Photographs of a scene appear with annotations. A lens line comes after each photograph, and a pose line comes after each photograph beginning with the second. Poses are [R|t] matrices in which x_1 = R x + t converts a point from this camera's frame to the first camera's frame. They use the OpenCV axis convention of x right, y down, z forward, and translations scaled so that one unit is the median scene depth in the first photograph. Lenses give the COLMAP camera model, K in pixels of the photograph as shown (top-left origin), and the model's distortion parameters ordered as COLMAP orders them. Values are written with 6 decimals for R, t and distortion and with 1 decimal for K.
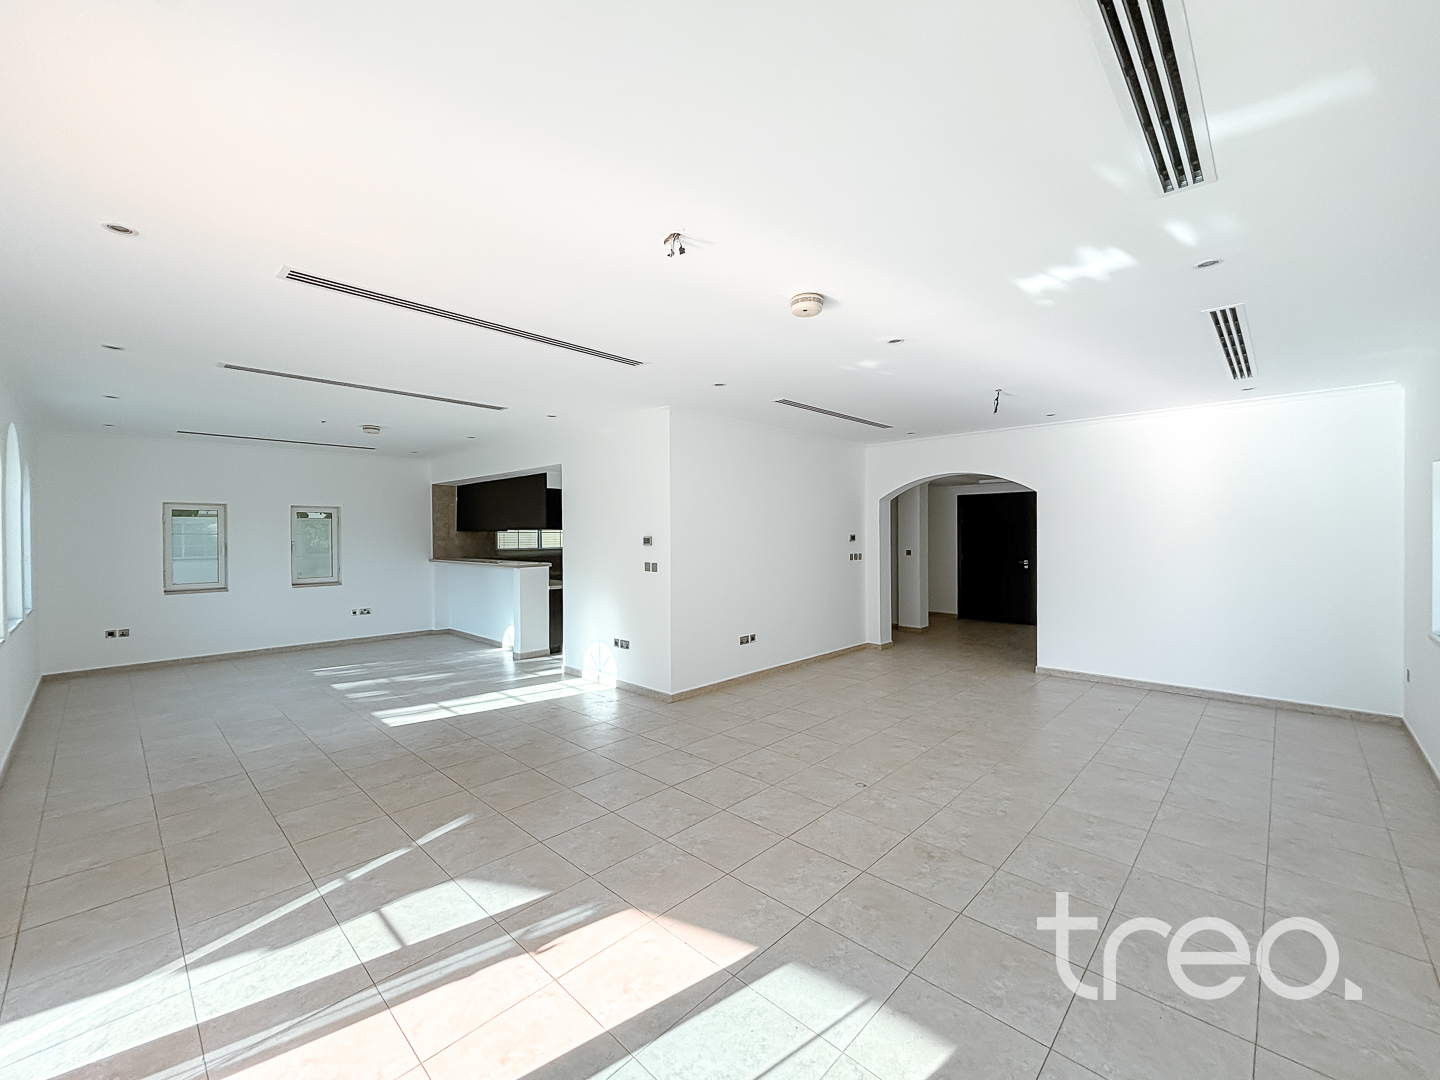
lens RADIAL K [[586.4, 0, 707.9], [0, 586.4, 535.6], [0, 0, 1]] dist [0.020894, -0.008845]
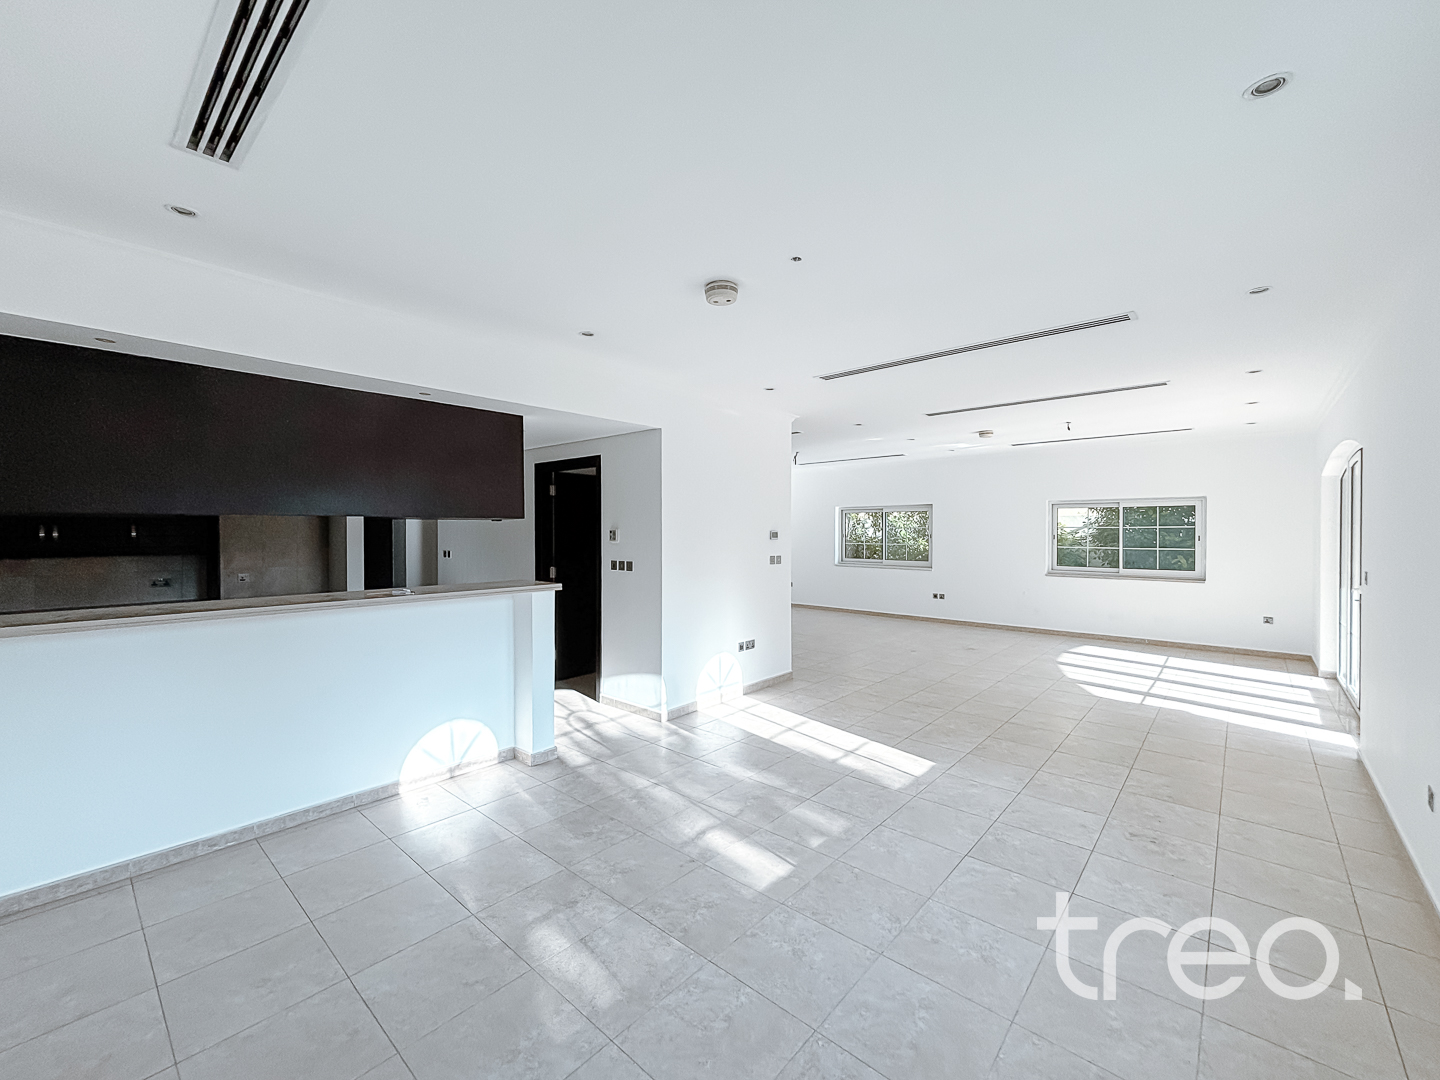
lens RADIAL K [[596.0, 0, 720.0], [0, 596.0, 540.0], [0, 0, 1]] dist [0.022608, -0.008203]
pose [[-0.051416, -0.011961, 0.998606, -1.086308], [0.003352, 0.999921, 0.012149, 0.004150], [-0.998672, 0.003972, -0.051371, 1.083720]]
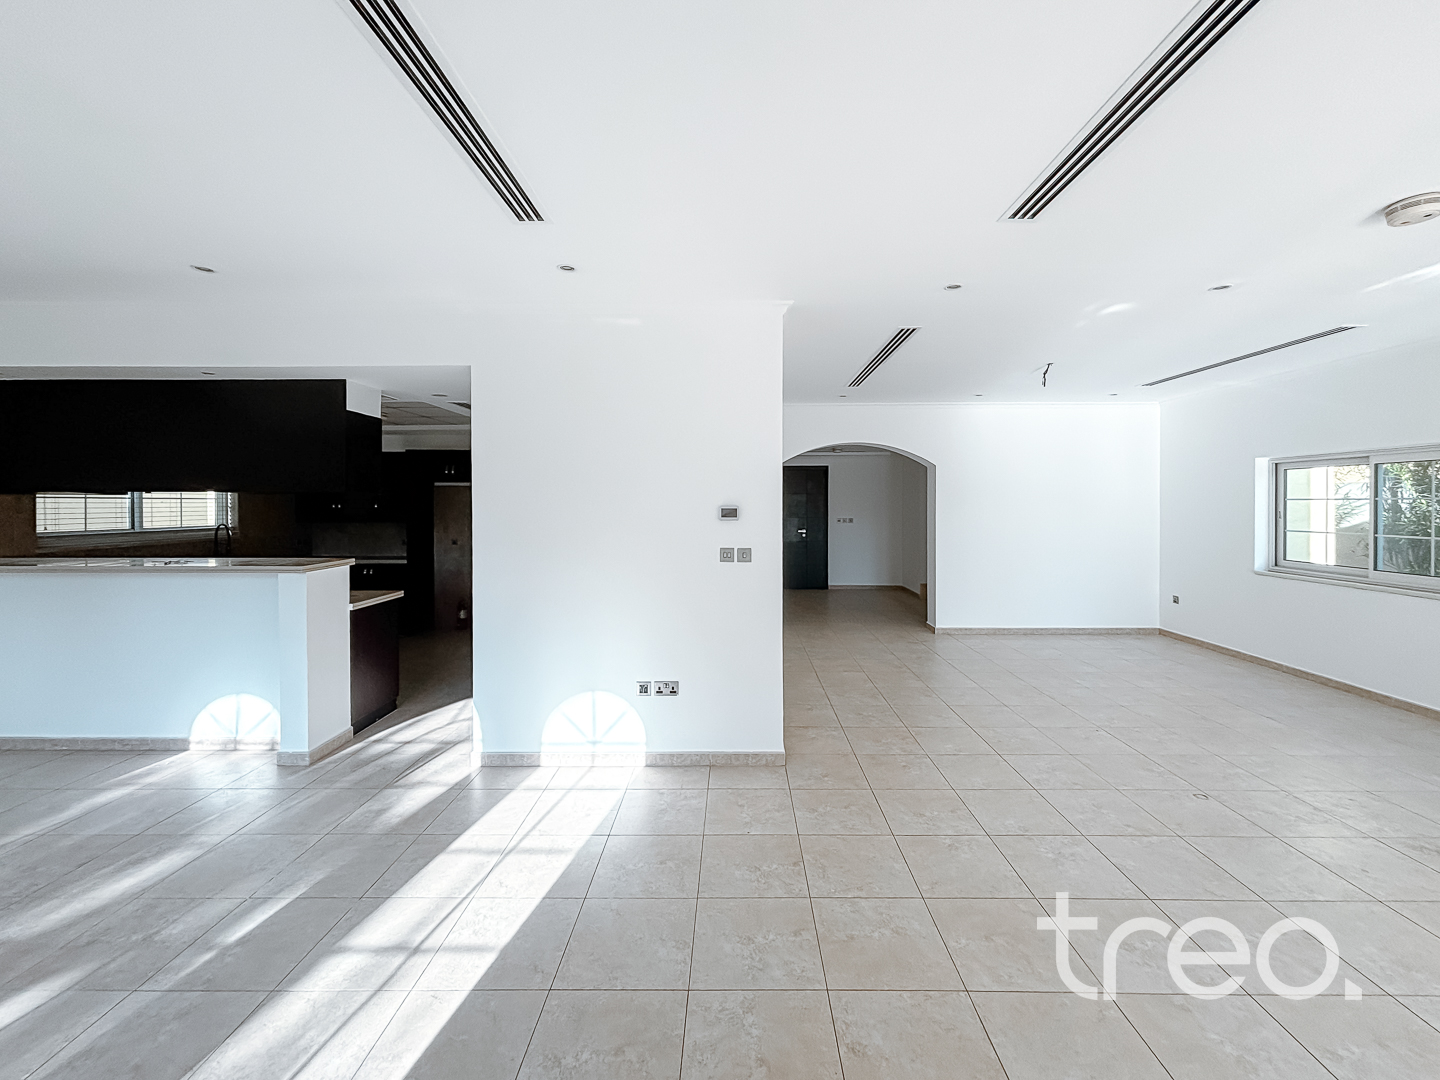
lens RADIAL K [[599.5, 0, 728.6], [0, 599.5, 505.6], [0, 0, 1]] dist [0.000588, -0.000138]
pose [[0.719052, 0.001894, 0.694954, -0.509540], [-0.001359, 0.999998, -0.001319, 0.002063], [-0.694955, 0.000003, 0.719053, 0.516583]]
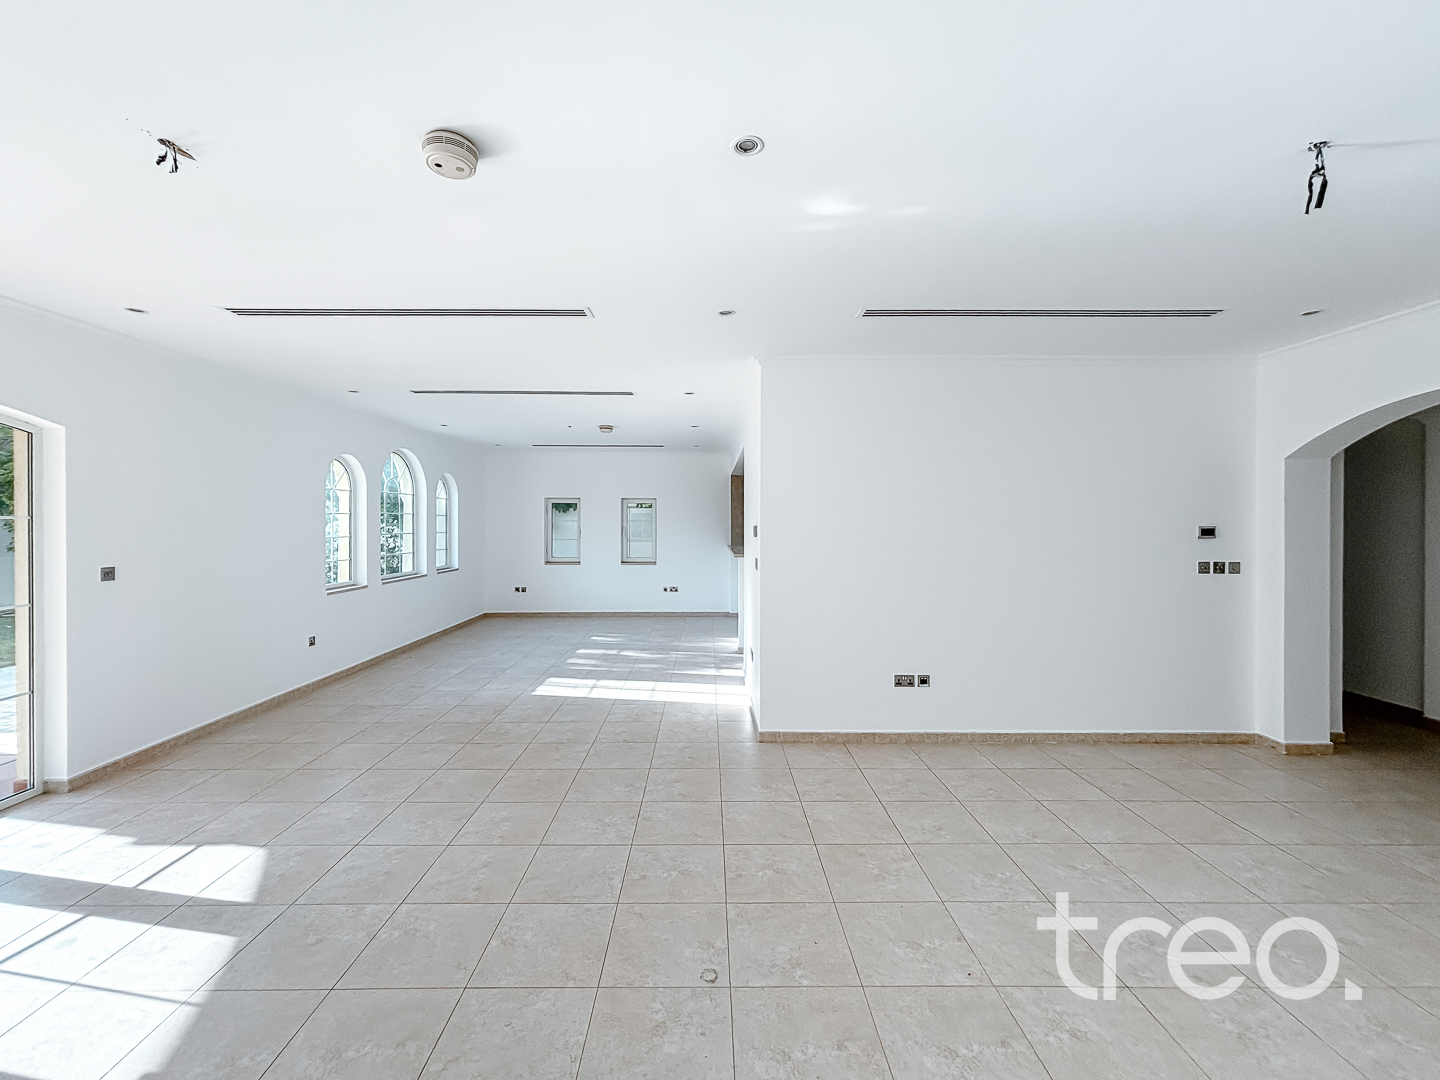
lens RADIAL K [[586.4, 0, 707.9], [0, 586.4, 535.6], [0, 0, 1]] dist [0.020894, -0.008845]
pose [[0.702065, 0.021621, -0.711785, 0.393828], [-0.006109, 0.999685, 0.024340, -0.004660], [0.712087, -0.012740, 0.701975, 0.371592]]
